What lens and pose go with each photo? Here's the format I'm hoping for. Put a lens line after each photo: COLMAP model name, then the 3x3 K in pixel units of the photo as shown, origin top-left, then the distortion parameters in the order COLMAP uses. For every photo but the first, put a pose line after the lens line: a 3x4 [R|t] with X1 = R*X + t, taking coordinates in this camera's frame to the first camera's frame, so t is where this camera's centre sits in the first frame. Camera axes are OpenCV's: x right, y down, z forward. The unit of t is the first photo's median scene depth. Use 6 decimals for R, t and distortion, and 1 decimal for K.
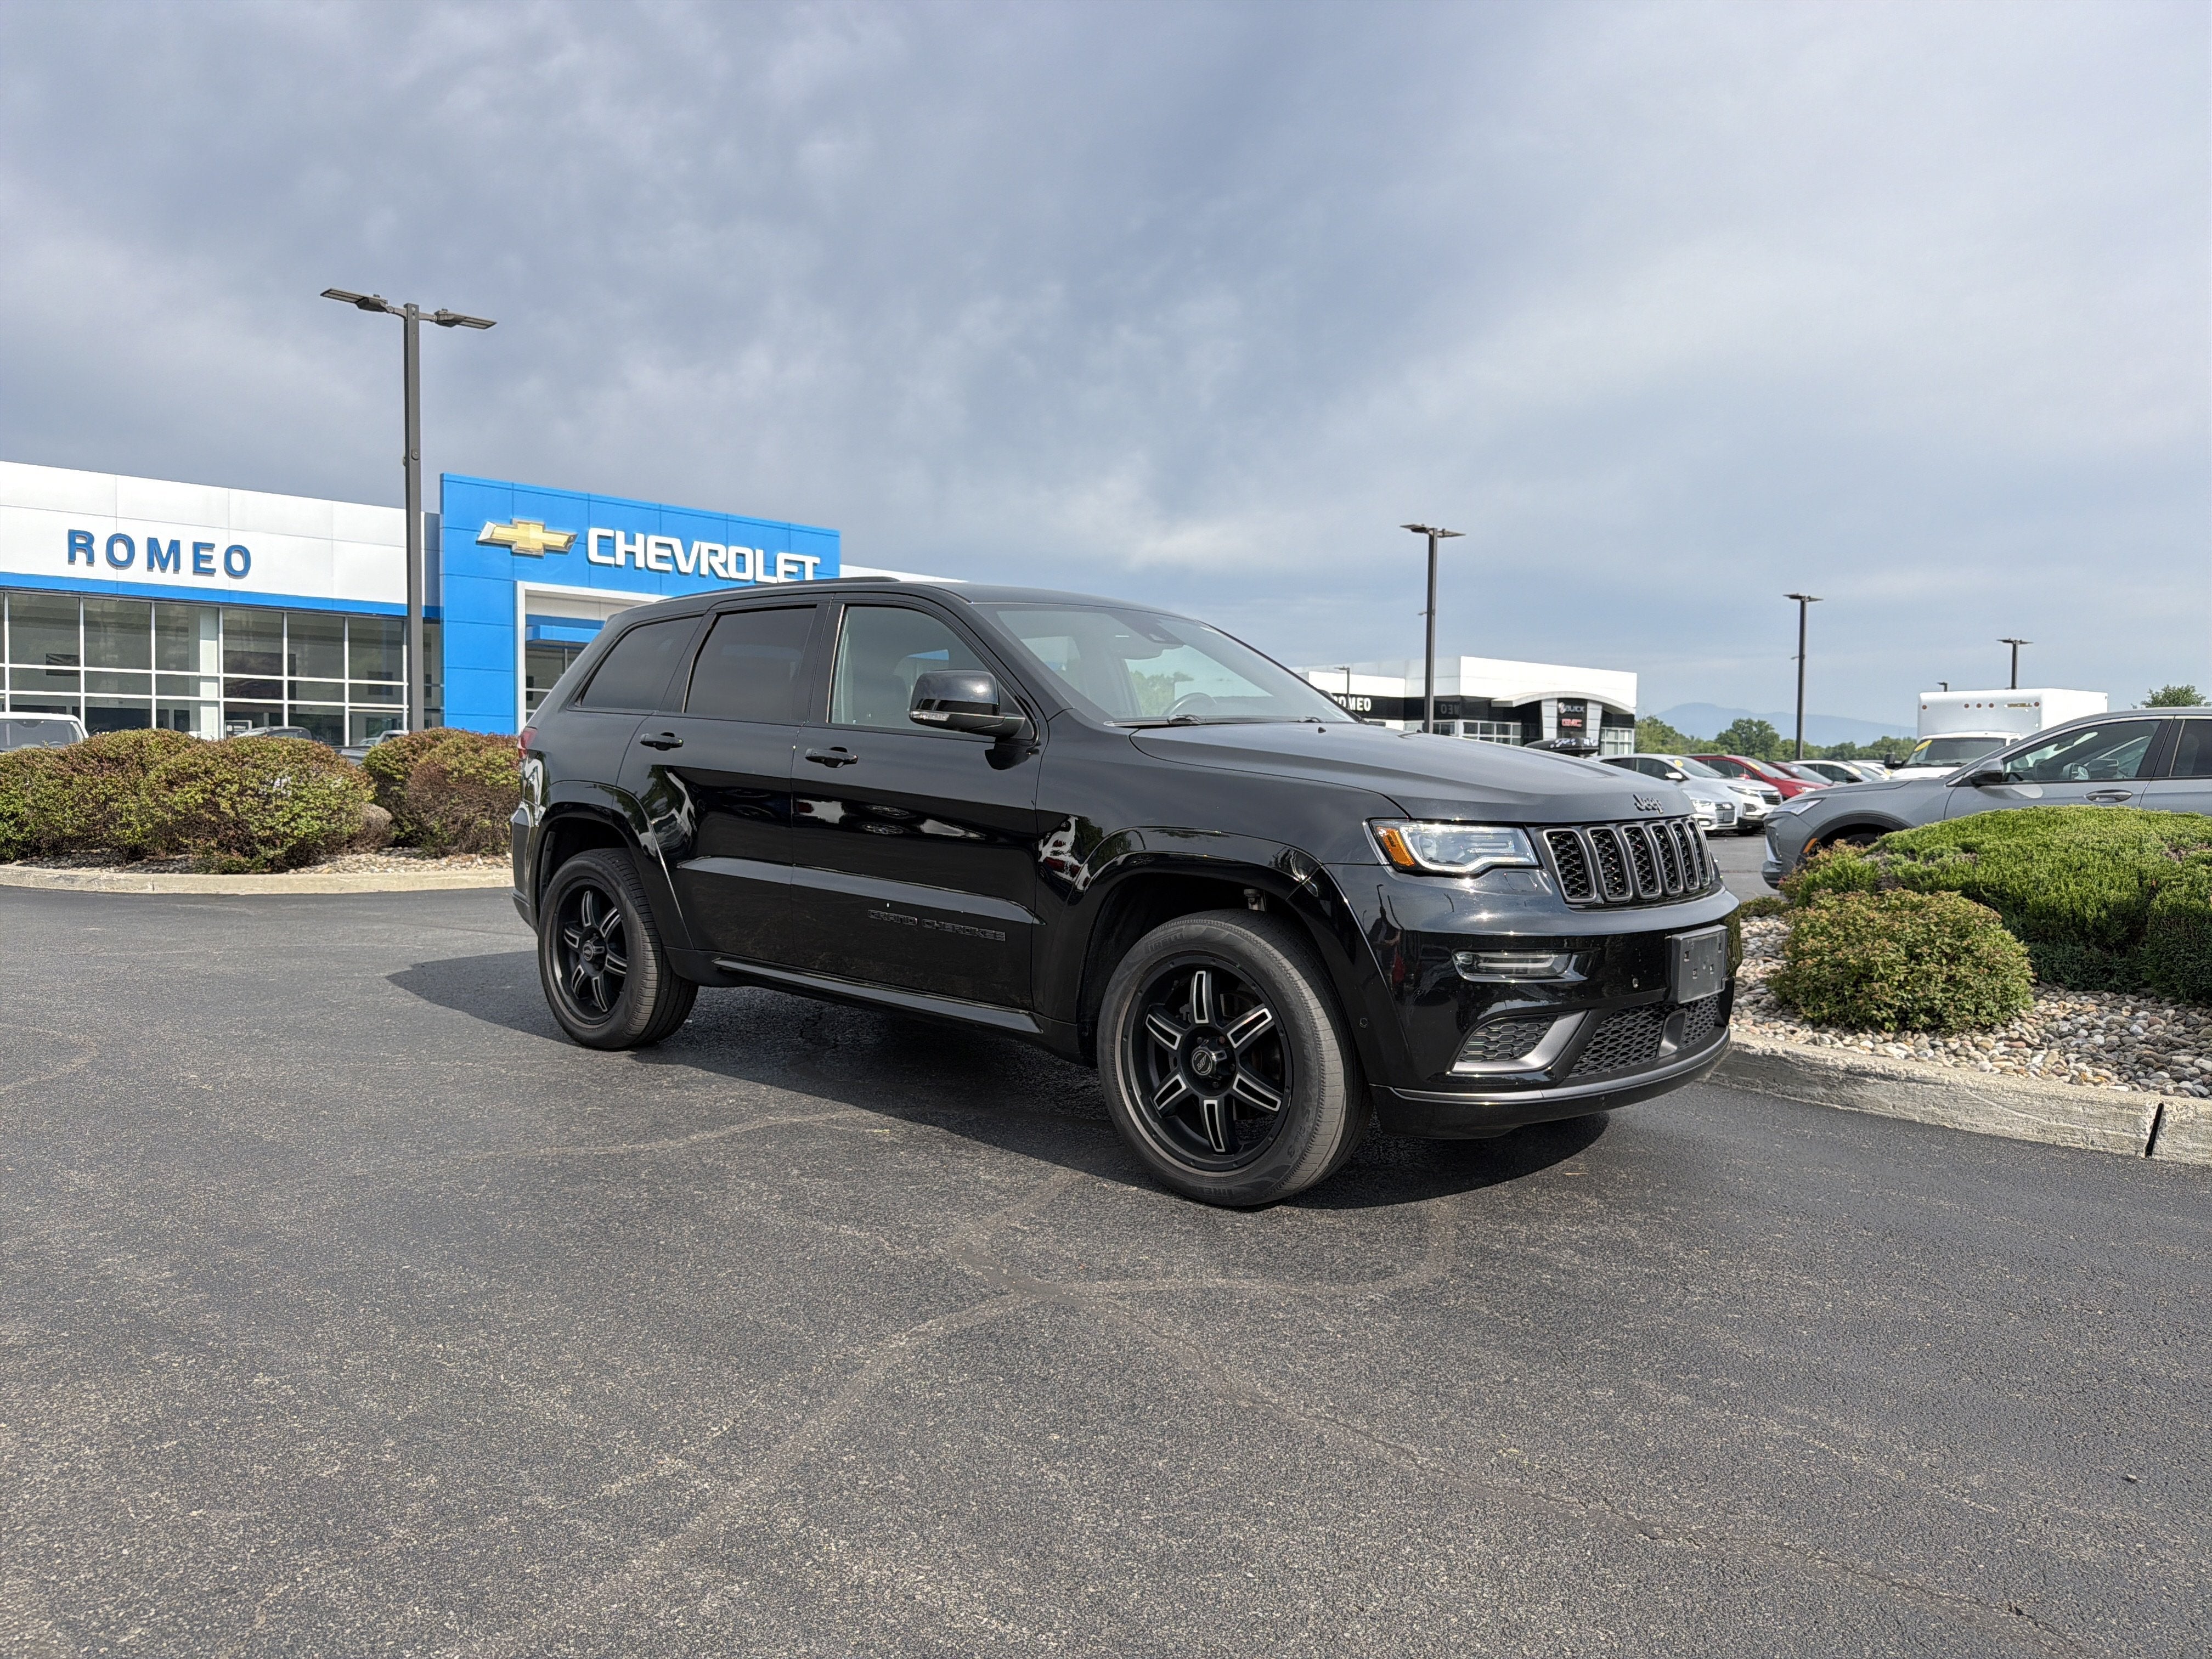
lens RADIAL K [[1600.4, 0, 1132.4], [0, 1600.4, 848.8], [0, 0, 1]] dist [0.000179, -0.009196]
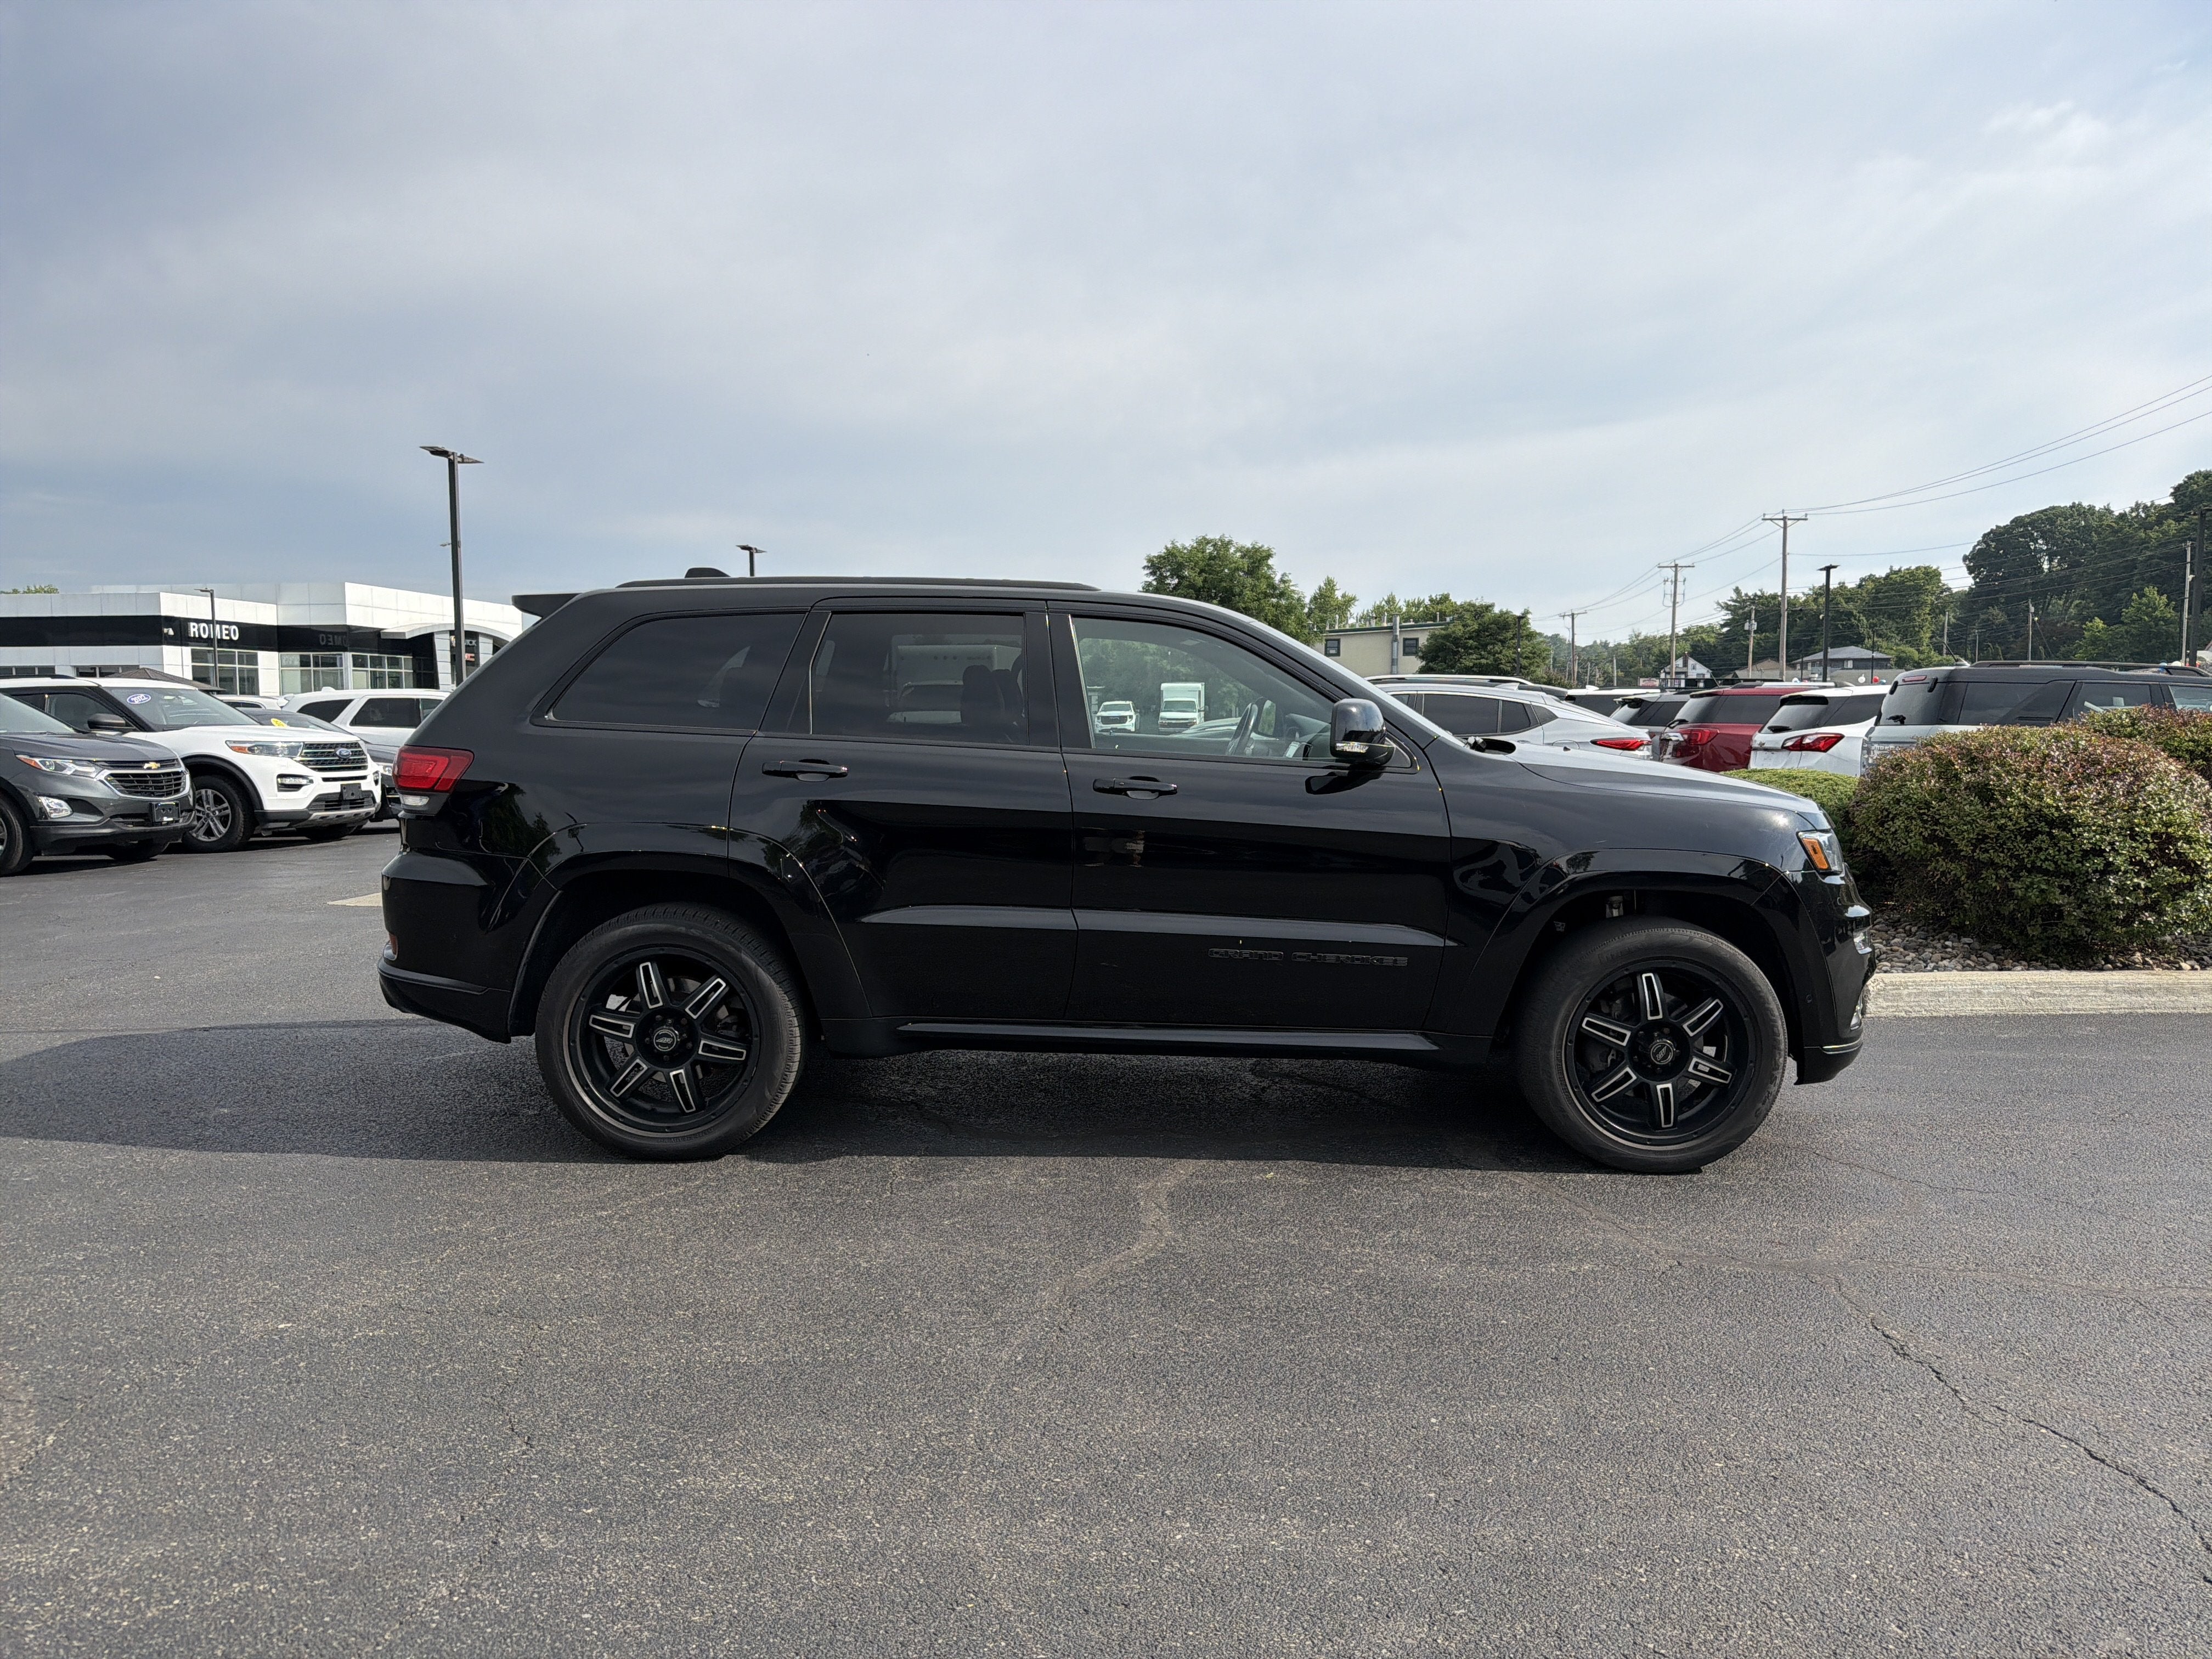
lens RADIAL K [[1600.4, 0, 1079.6], [0, 1600.4, 830.0], [0, 0, 1]] dist [0.000179, -0.009196]
pose [[0.739343, -0.051358, 0.671367, -0.260359], [0.028135, 0.998572, 0.045404, -0.022668], [-0.672741, -0.014680, 0.739733, 0.111677]]
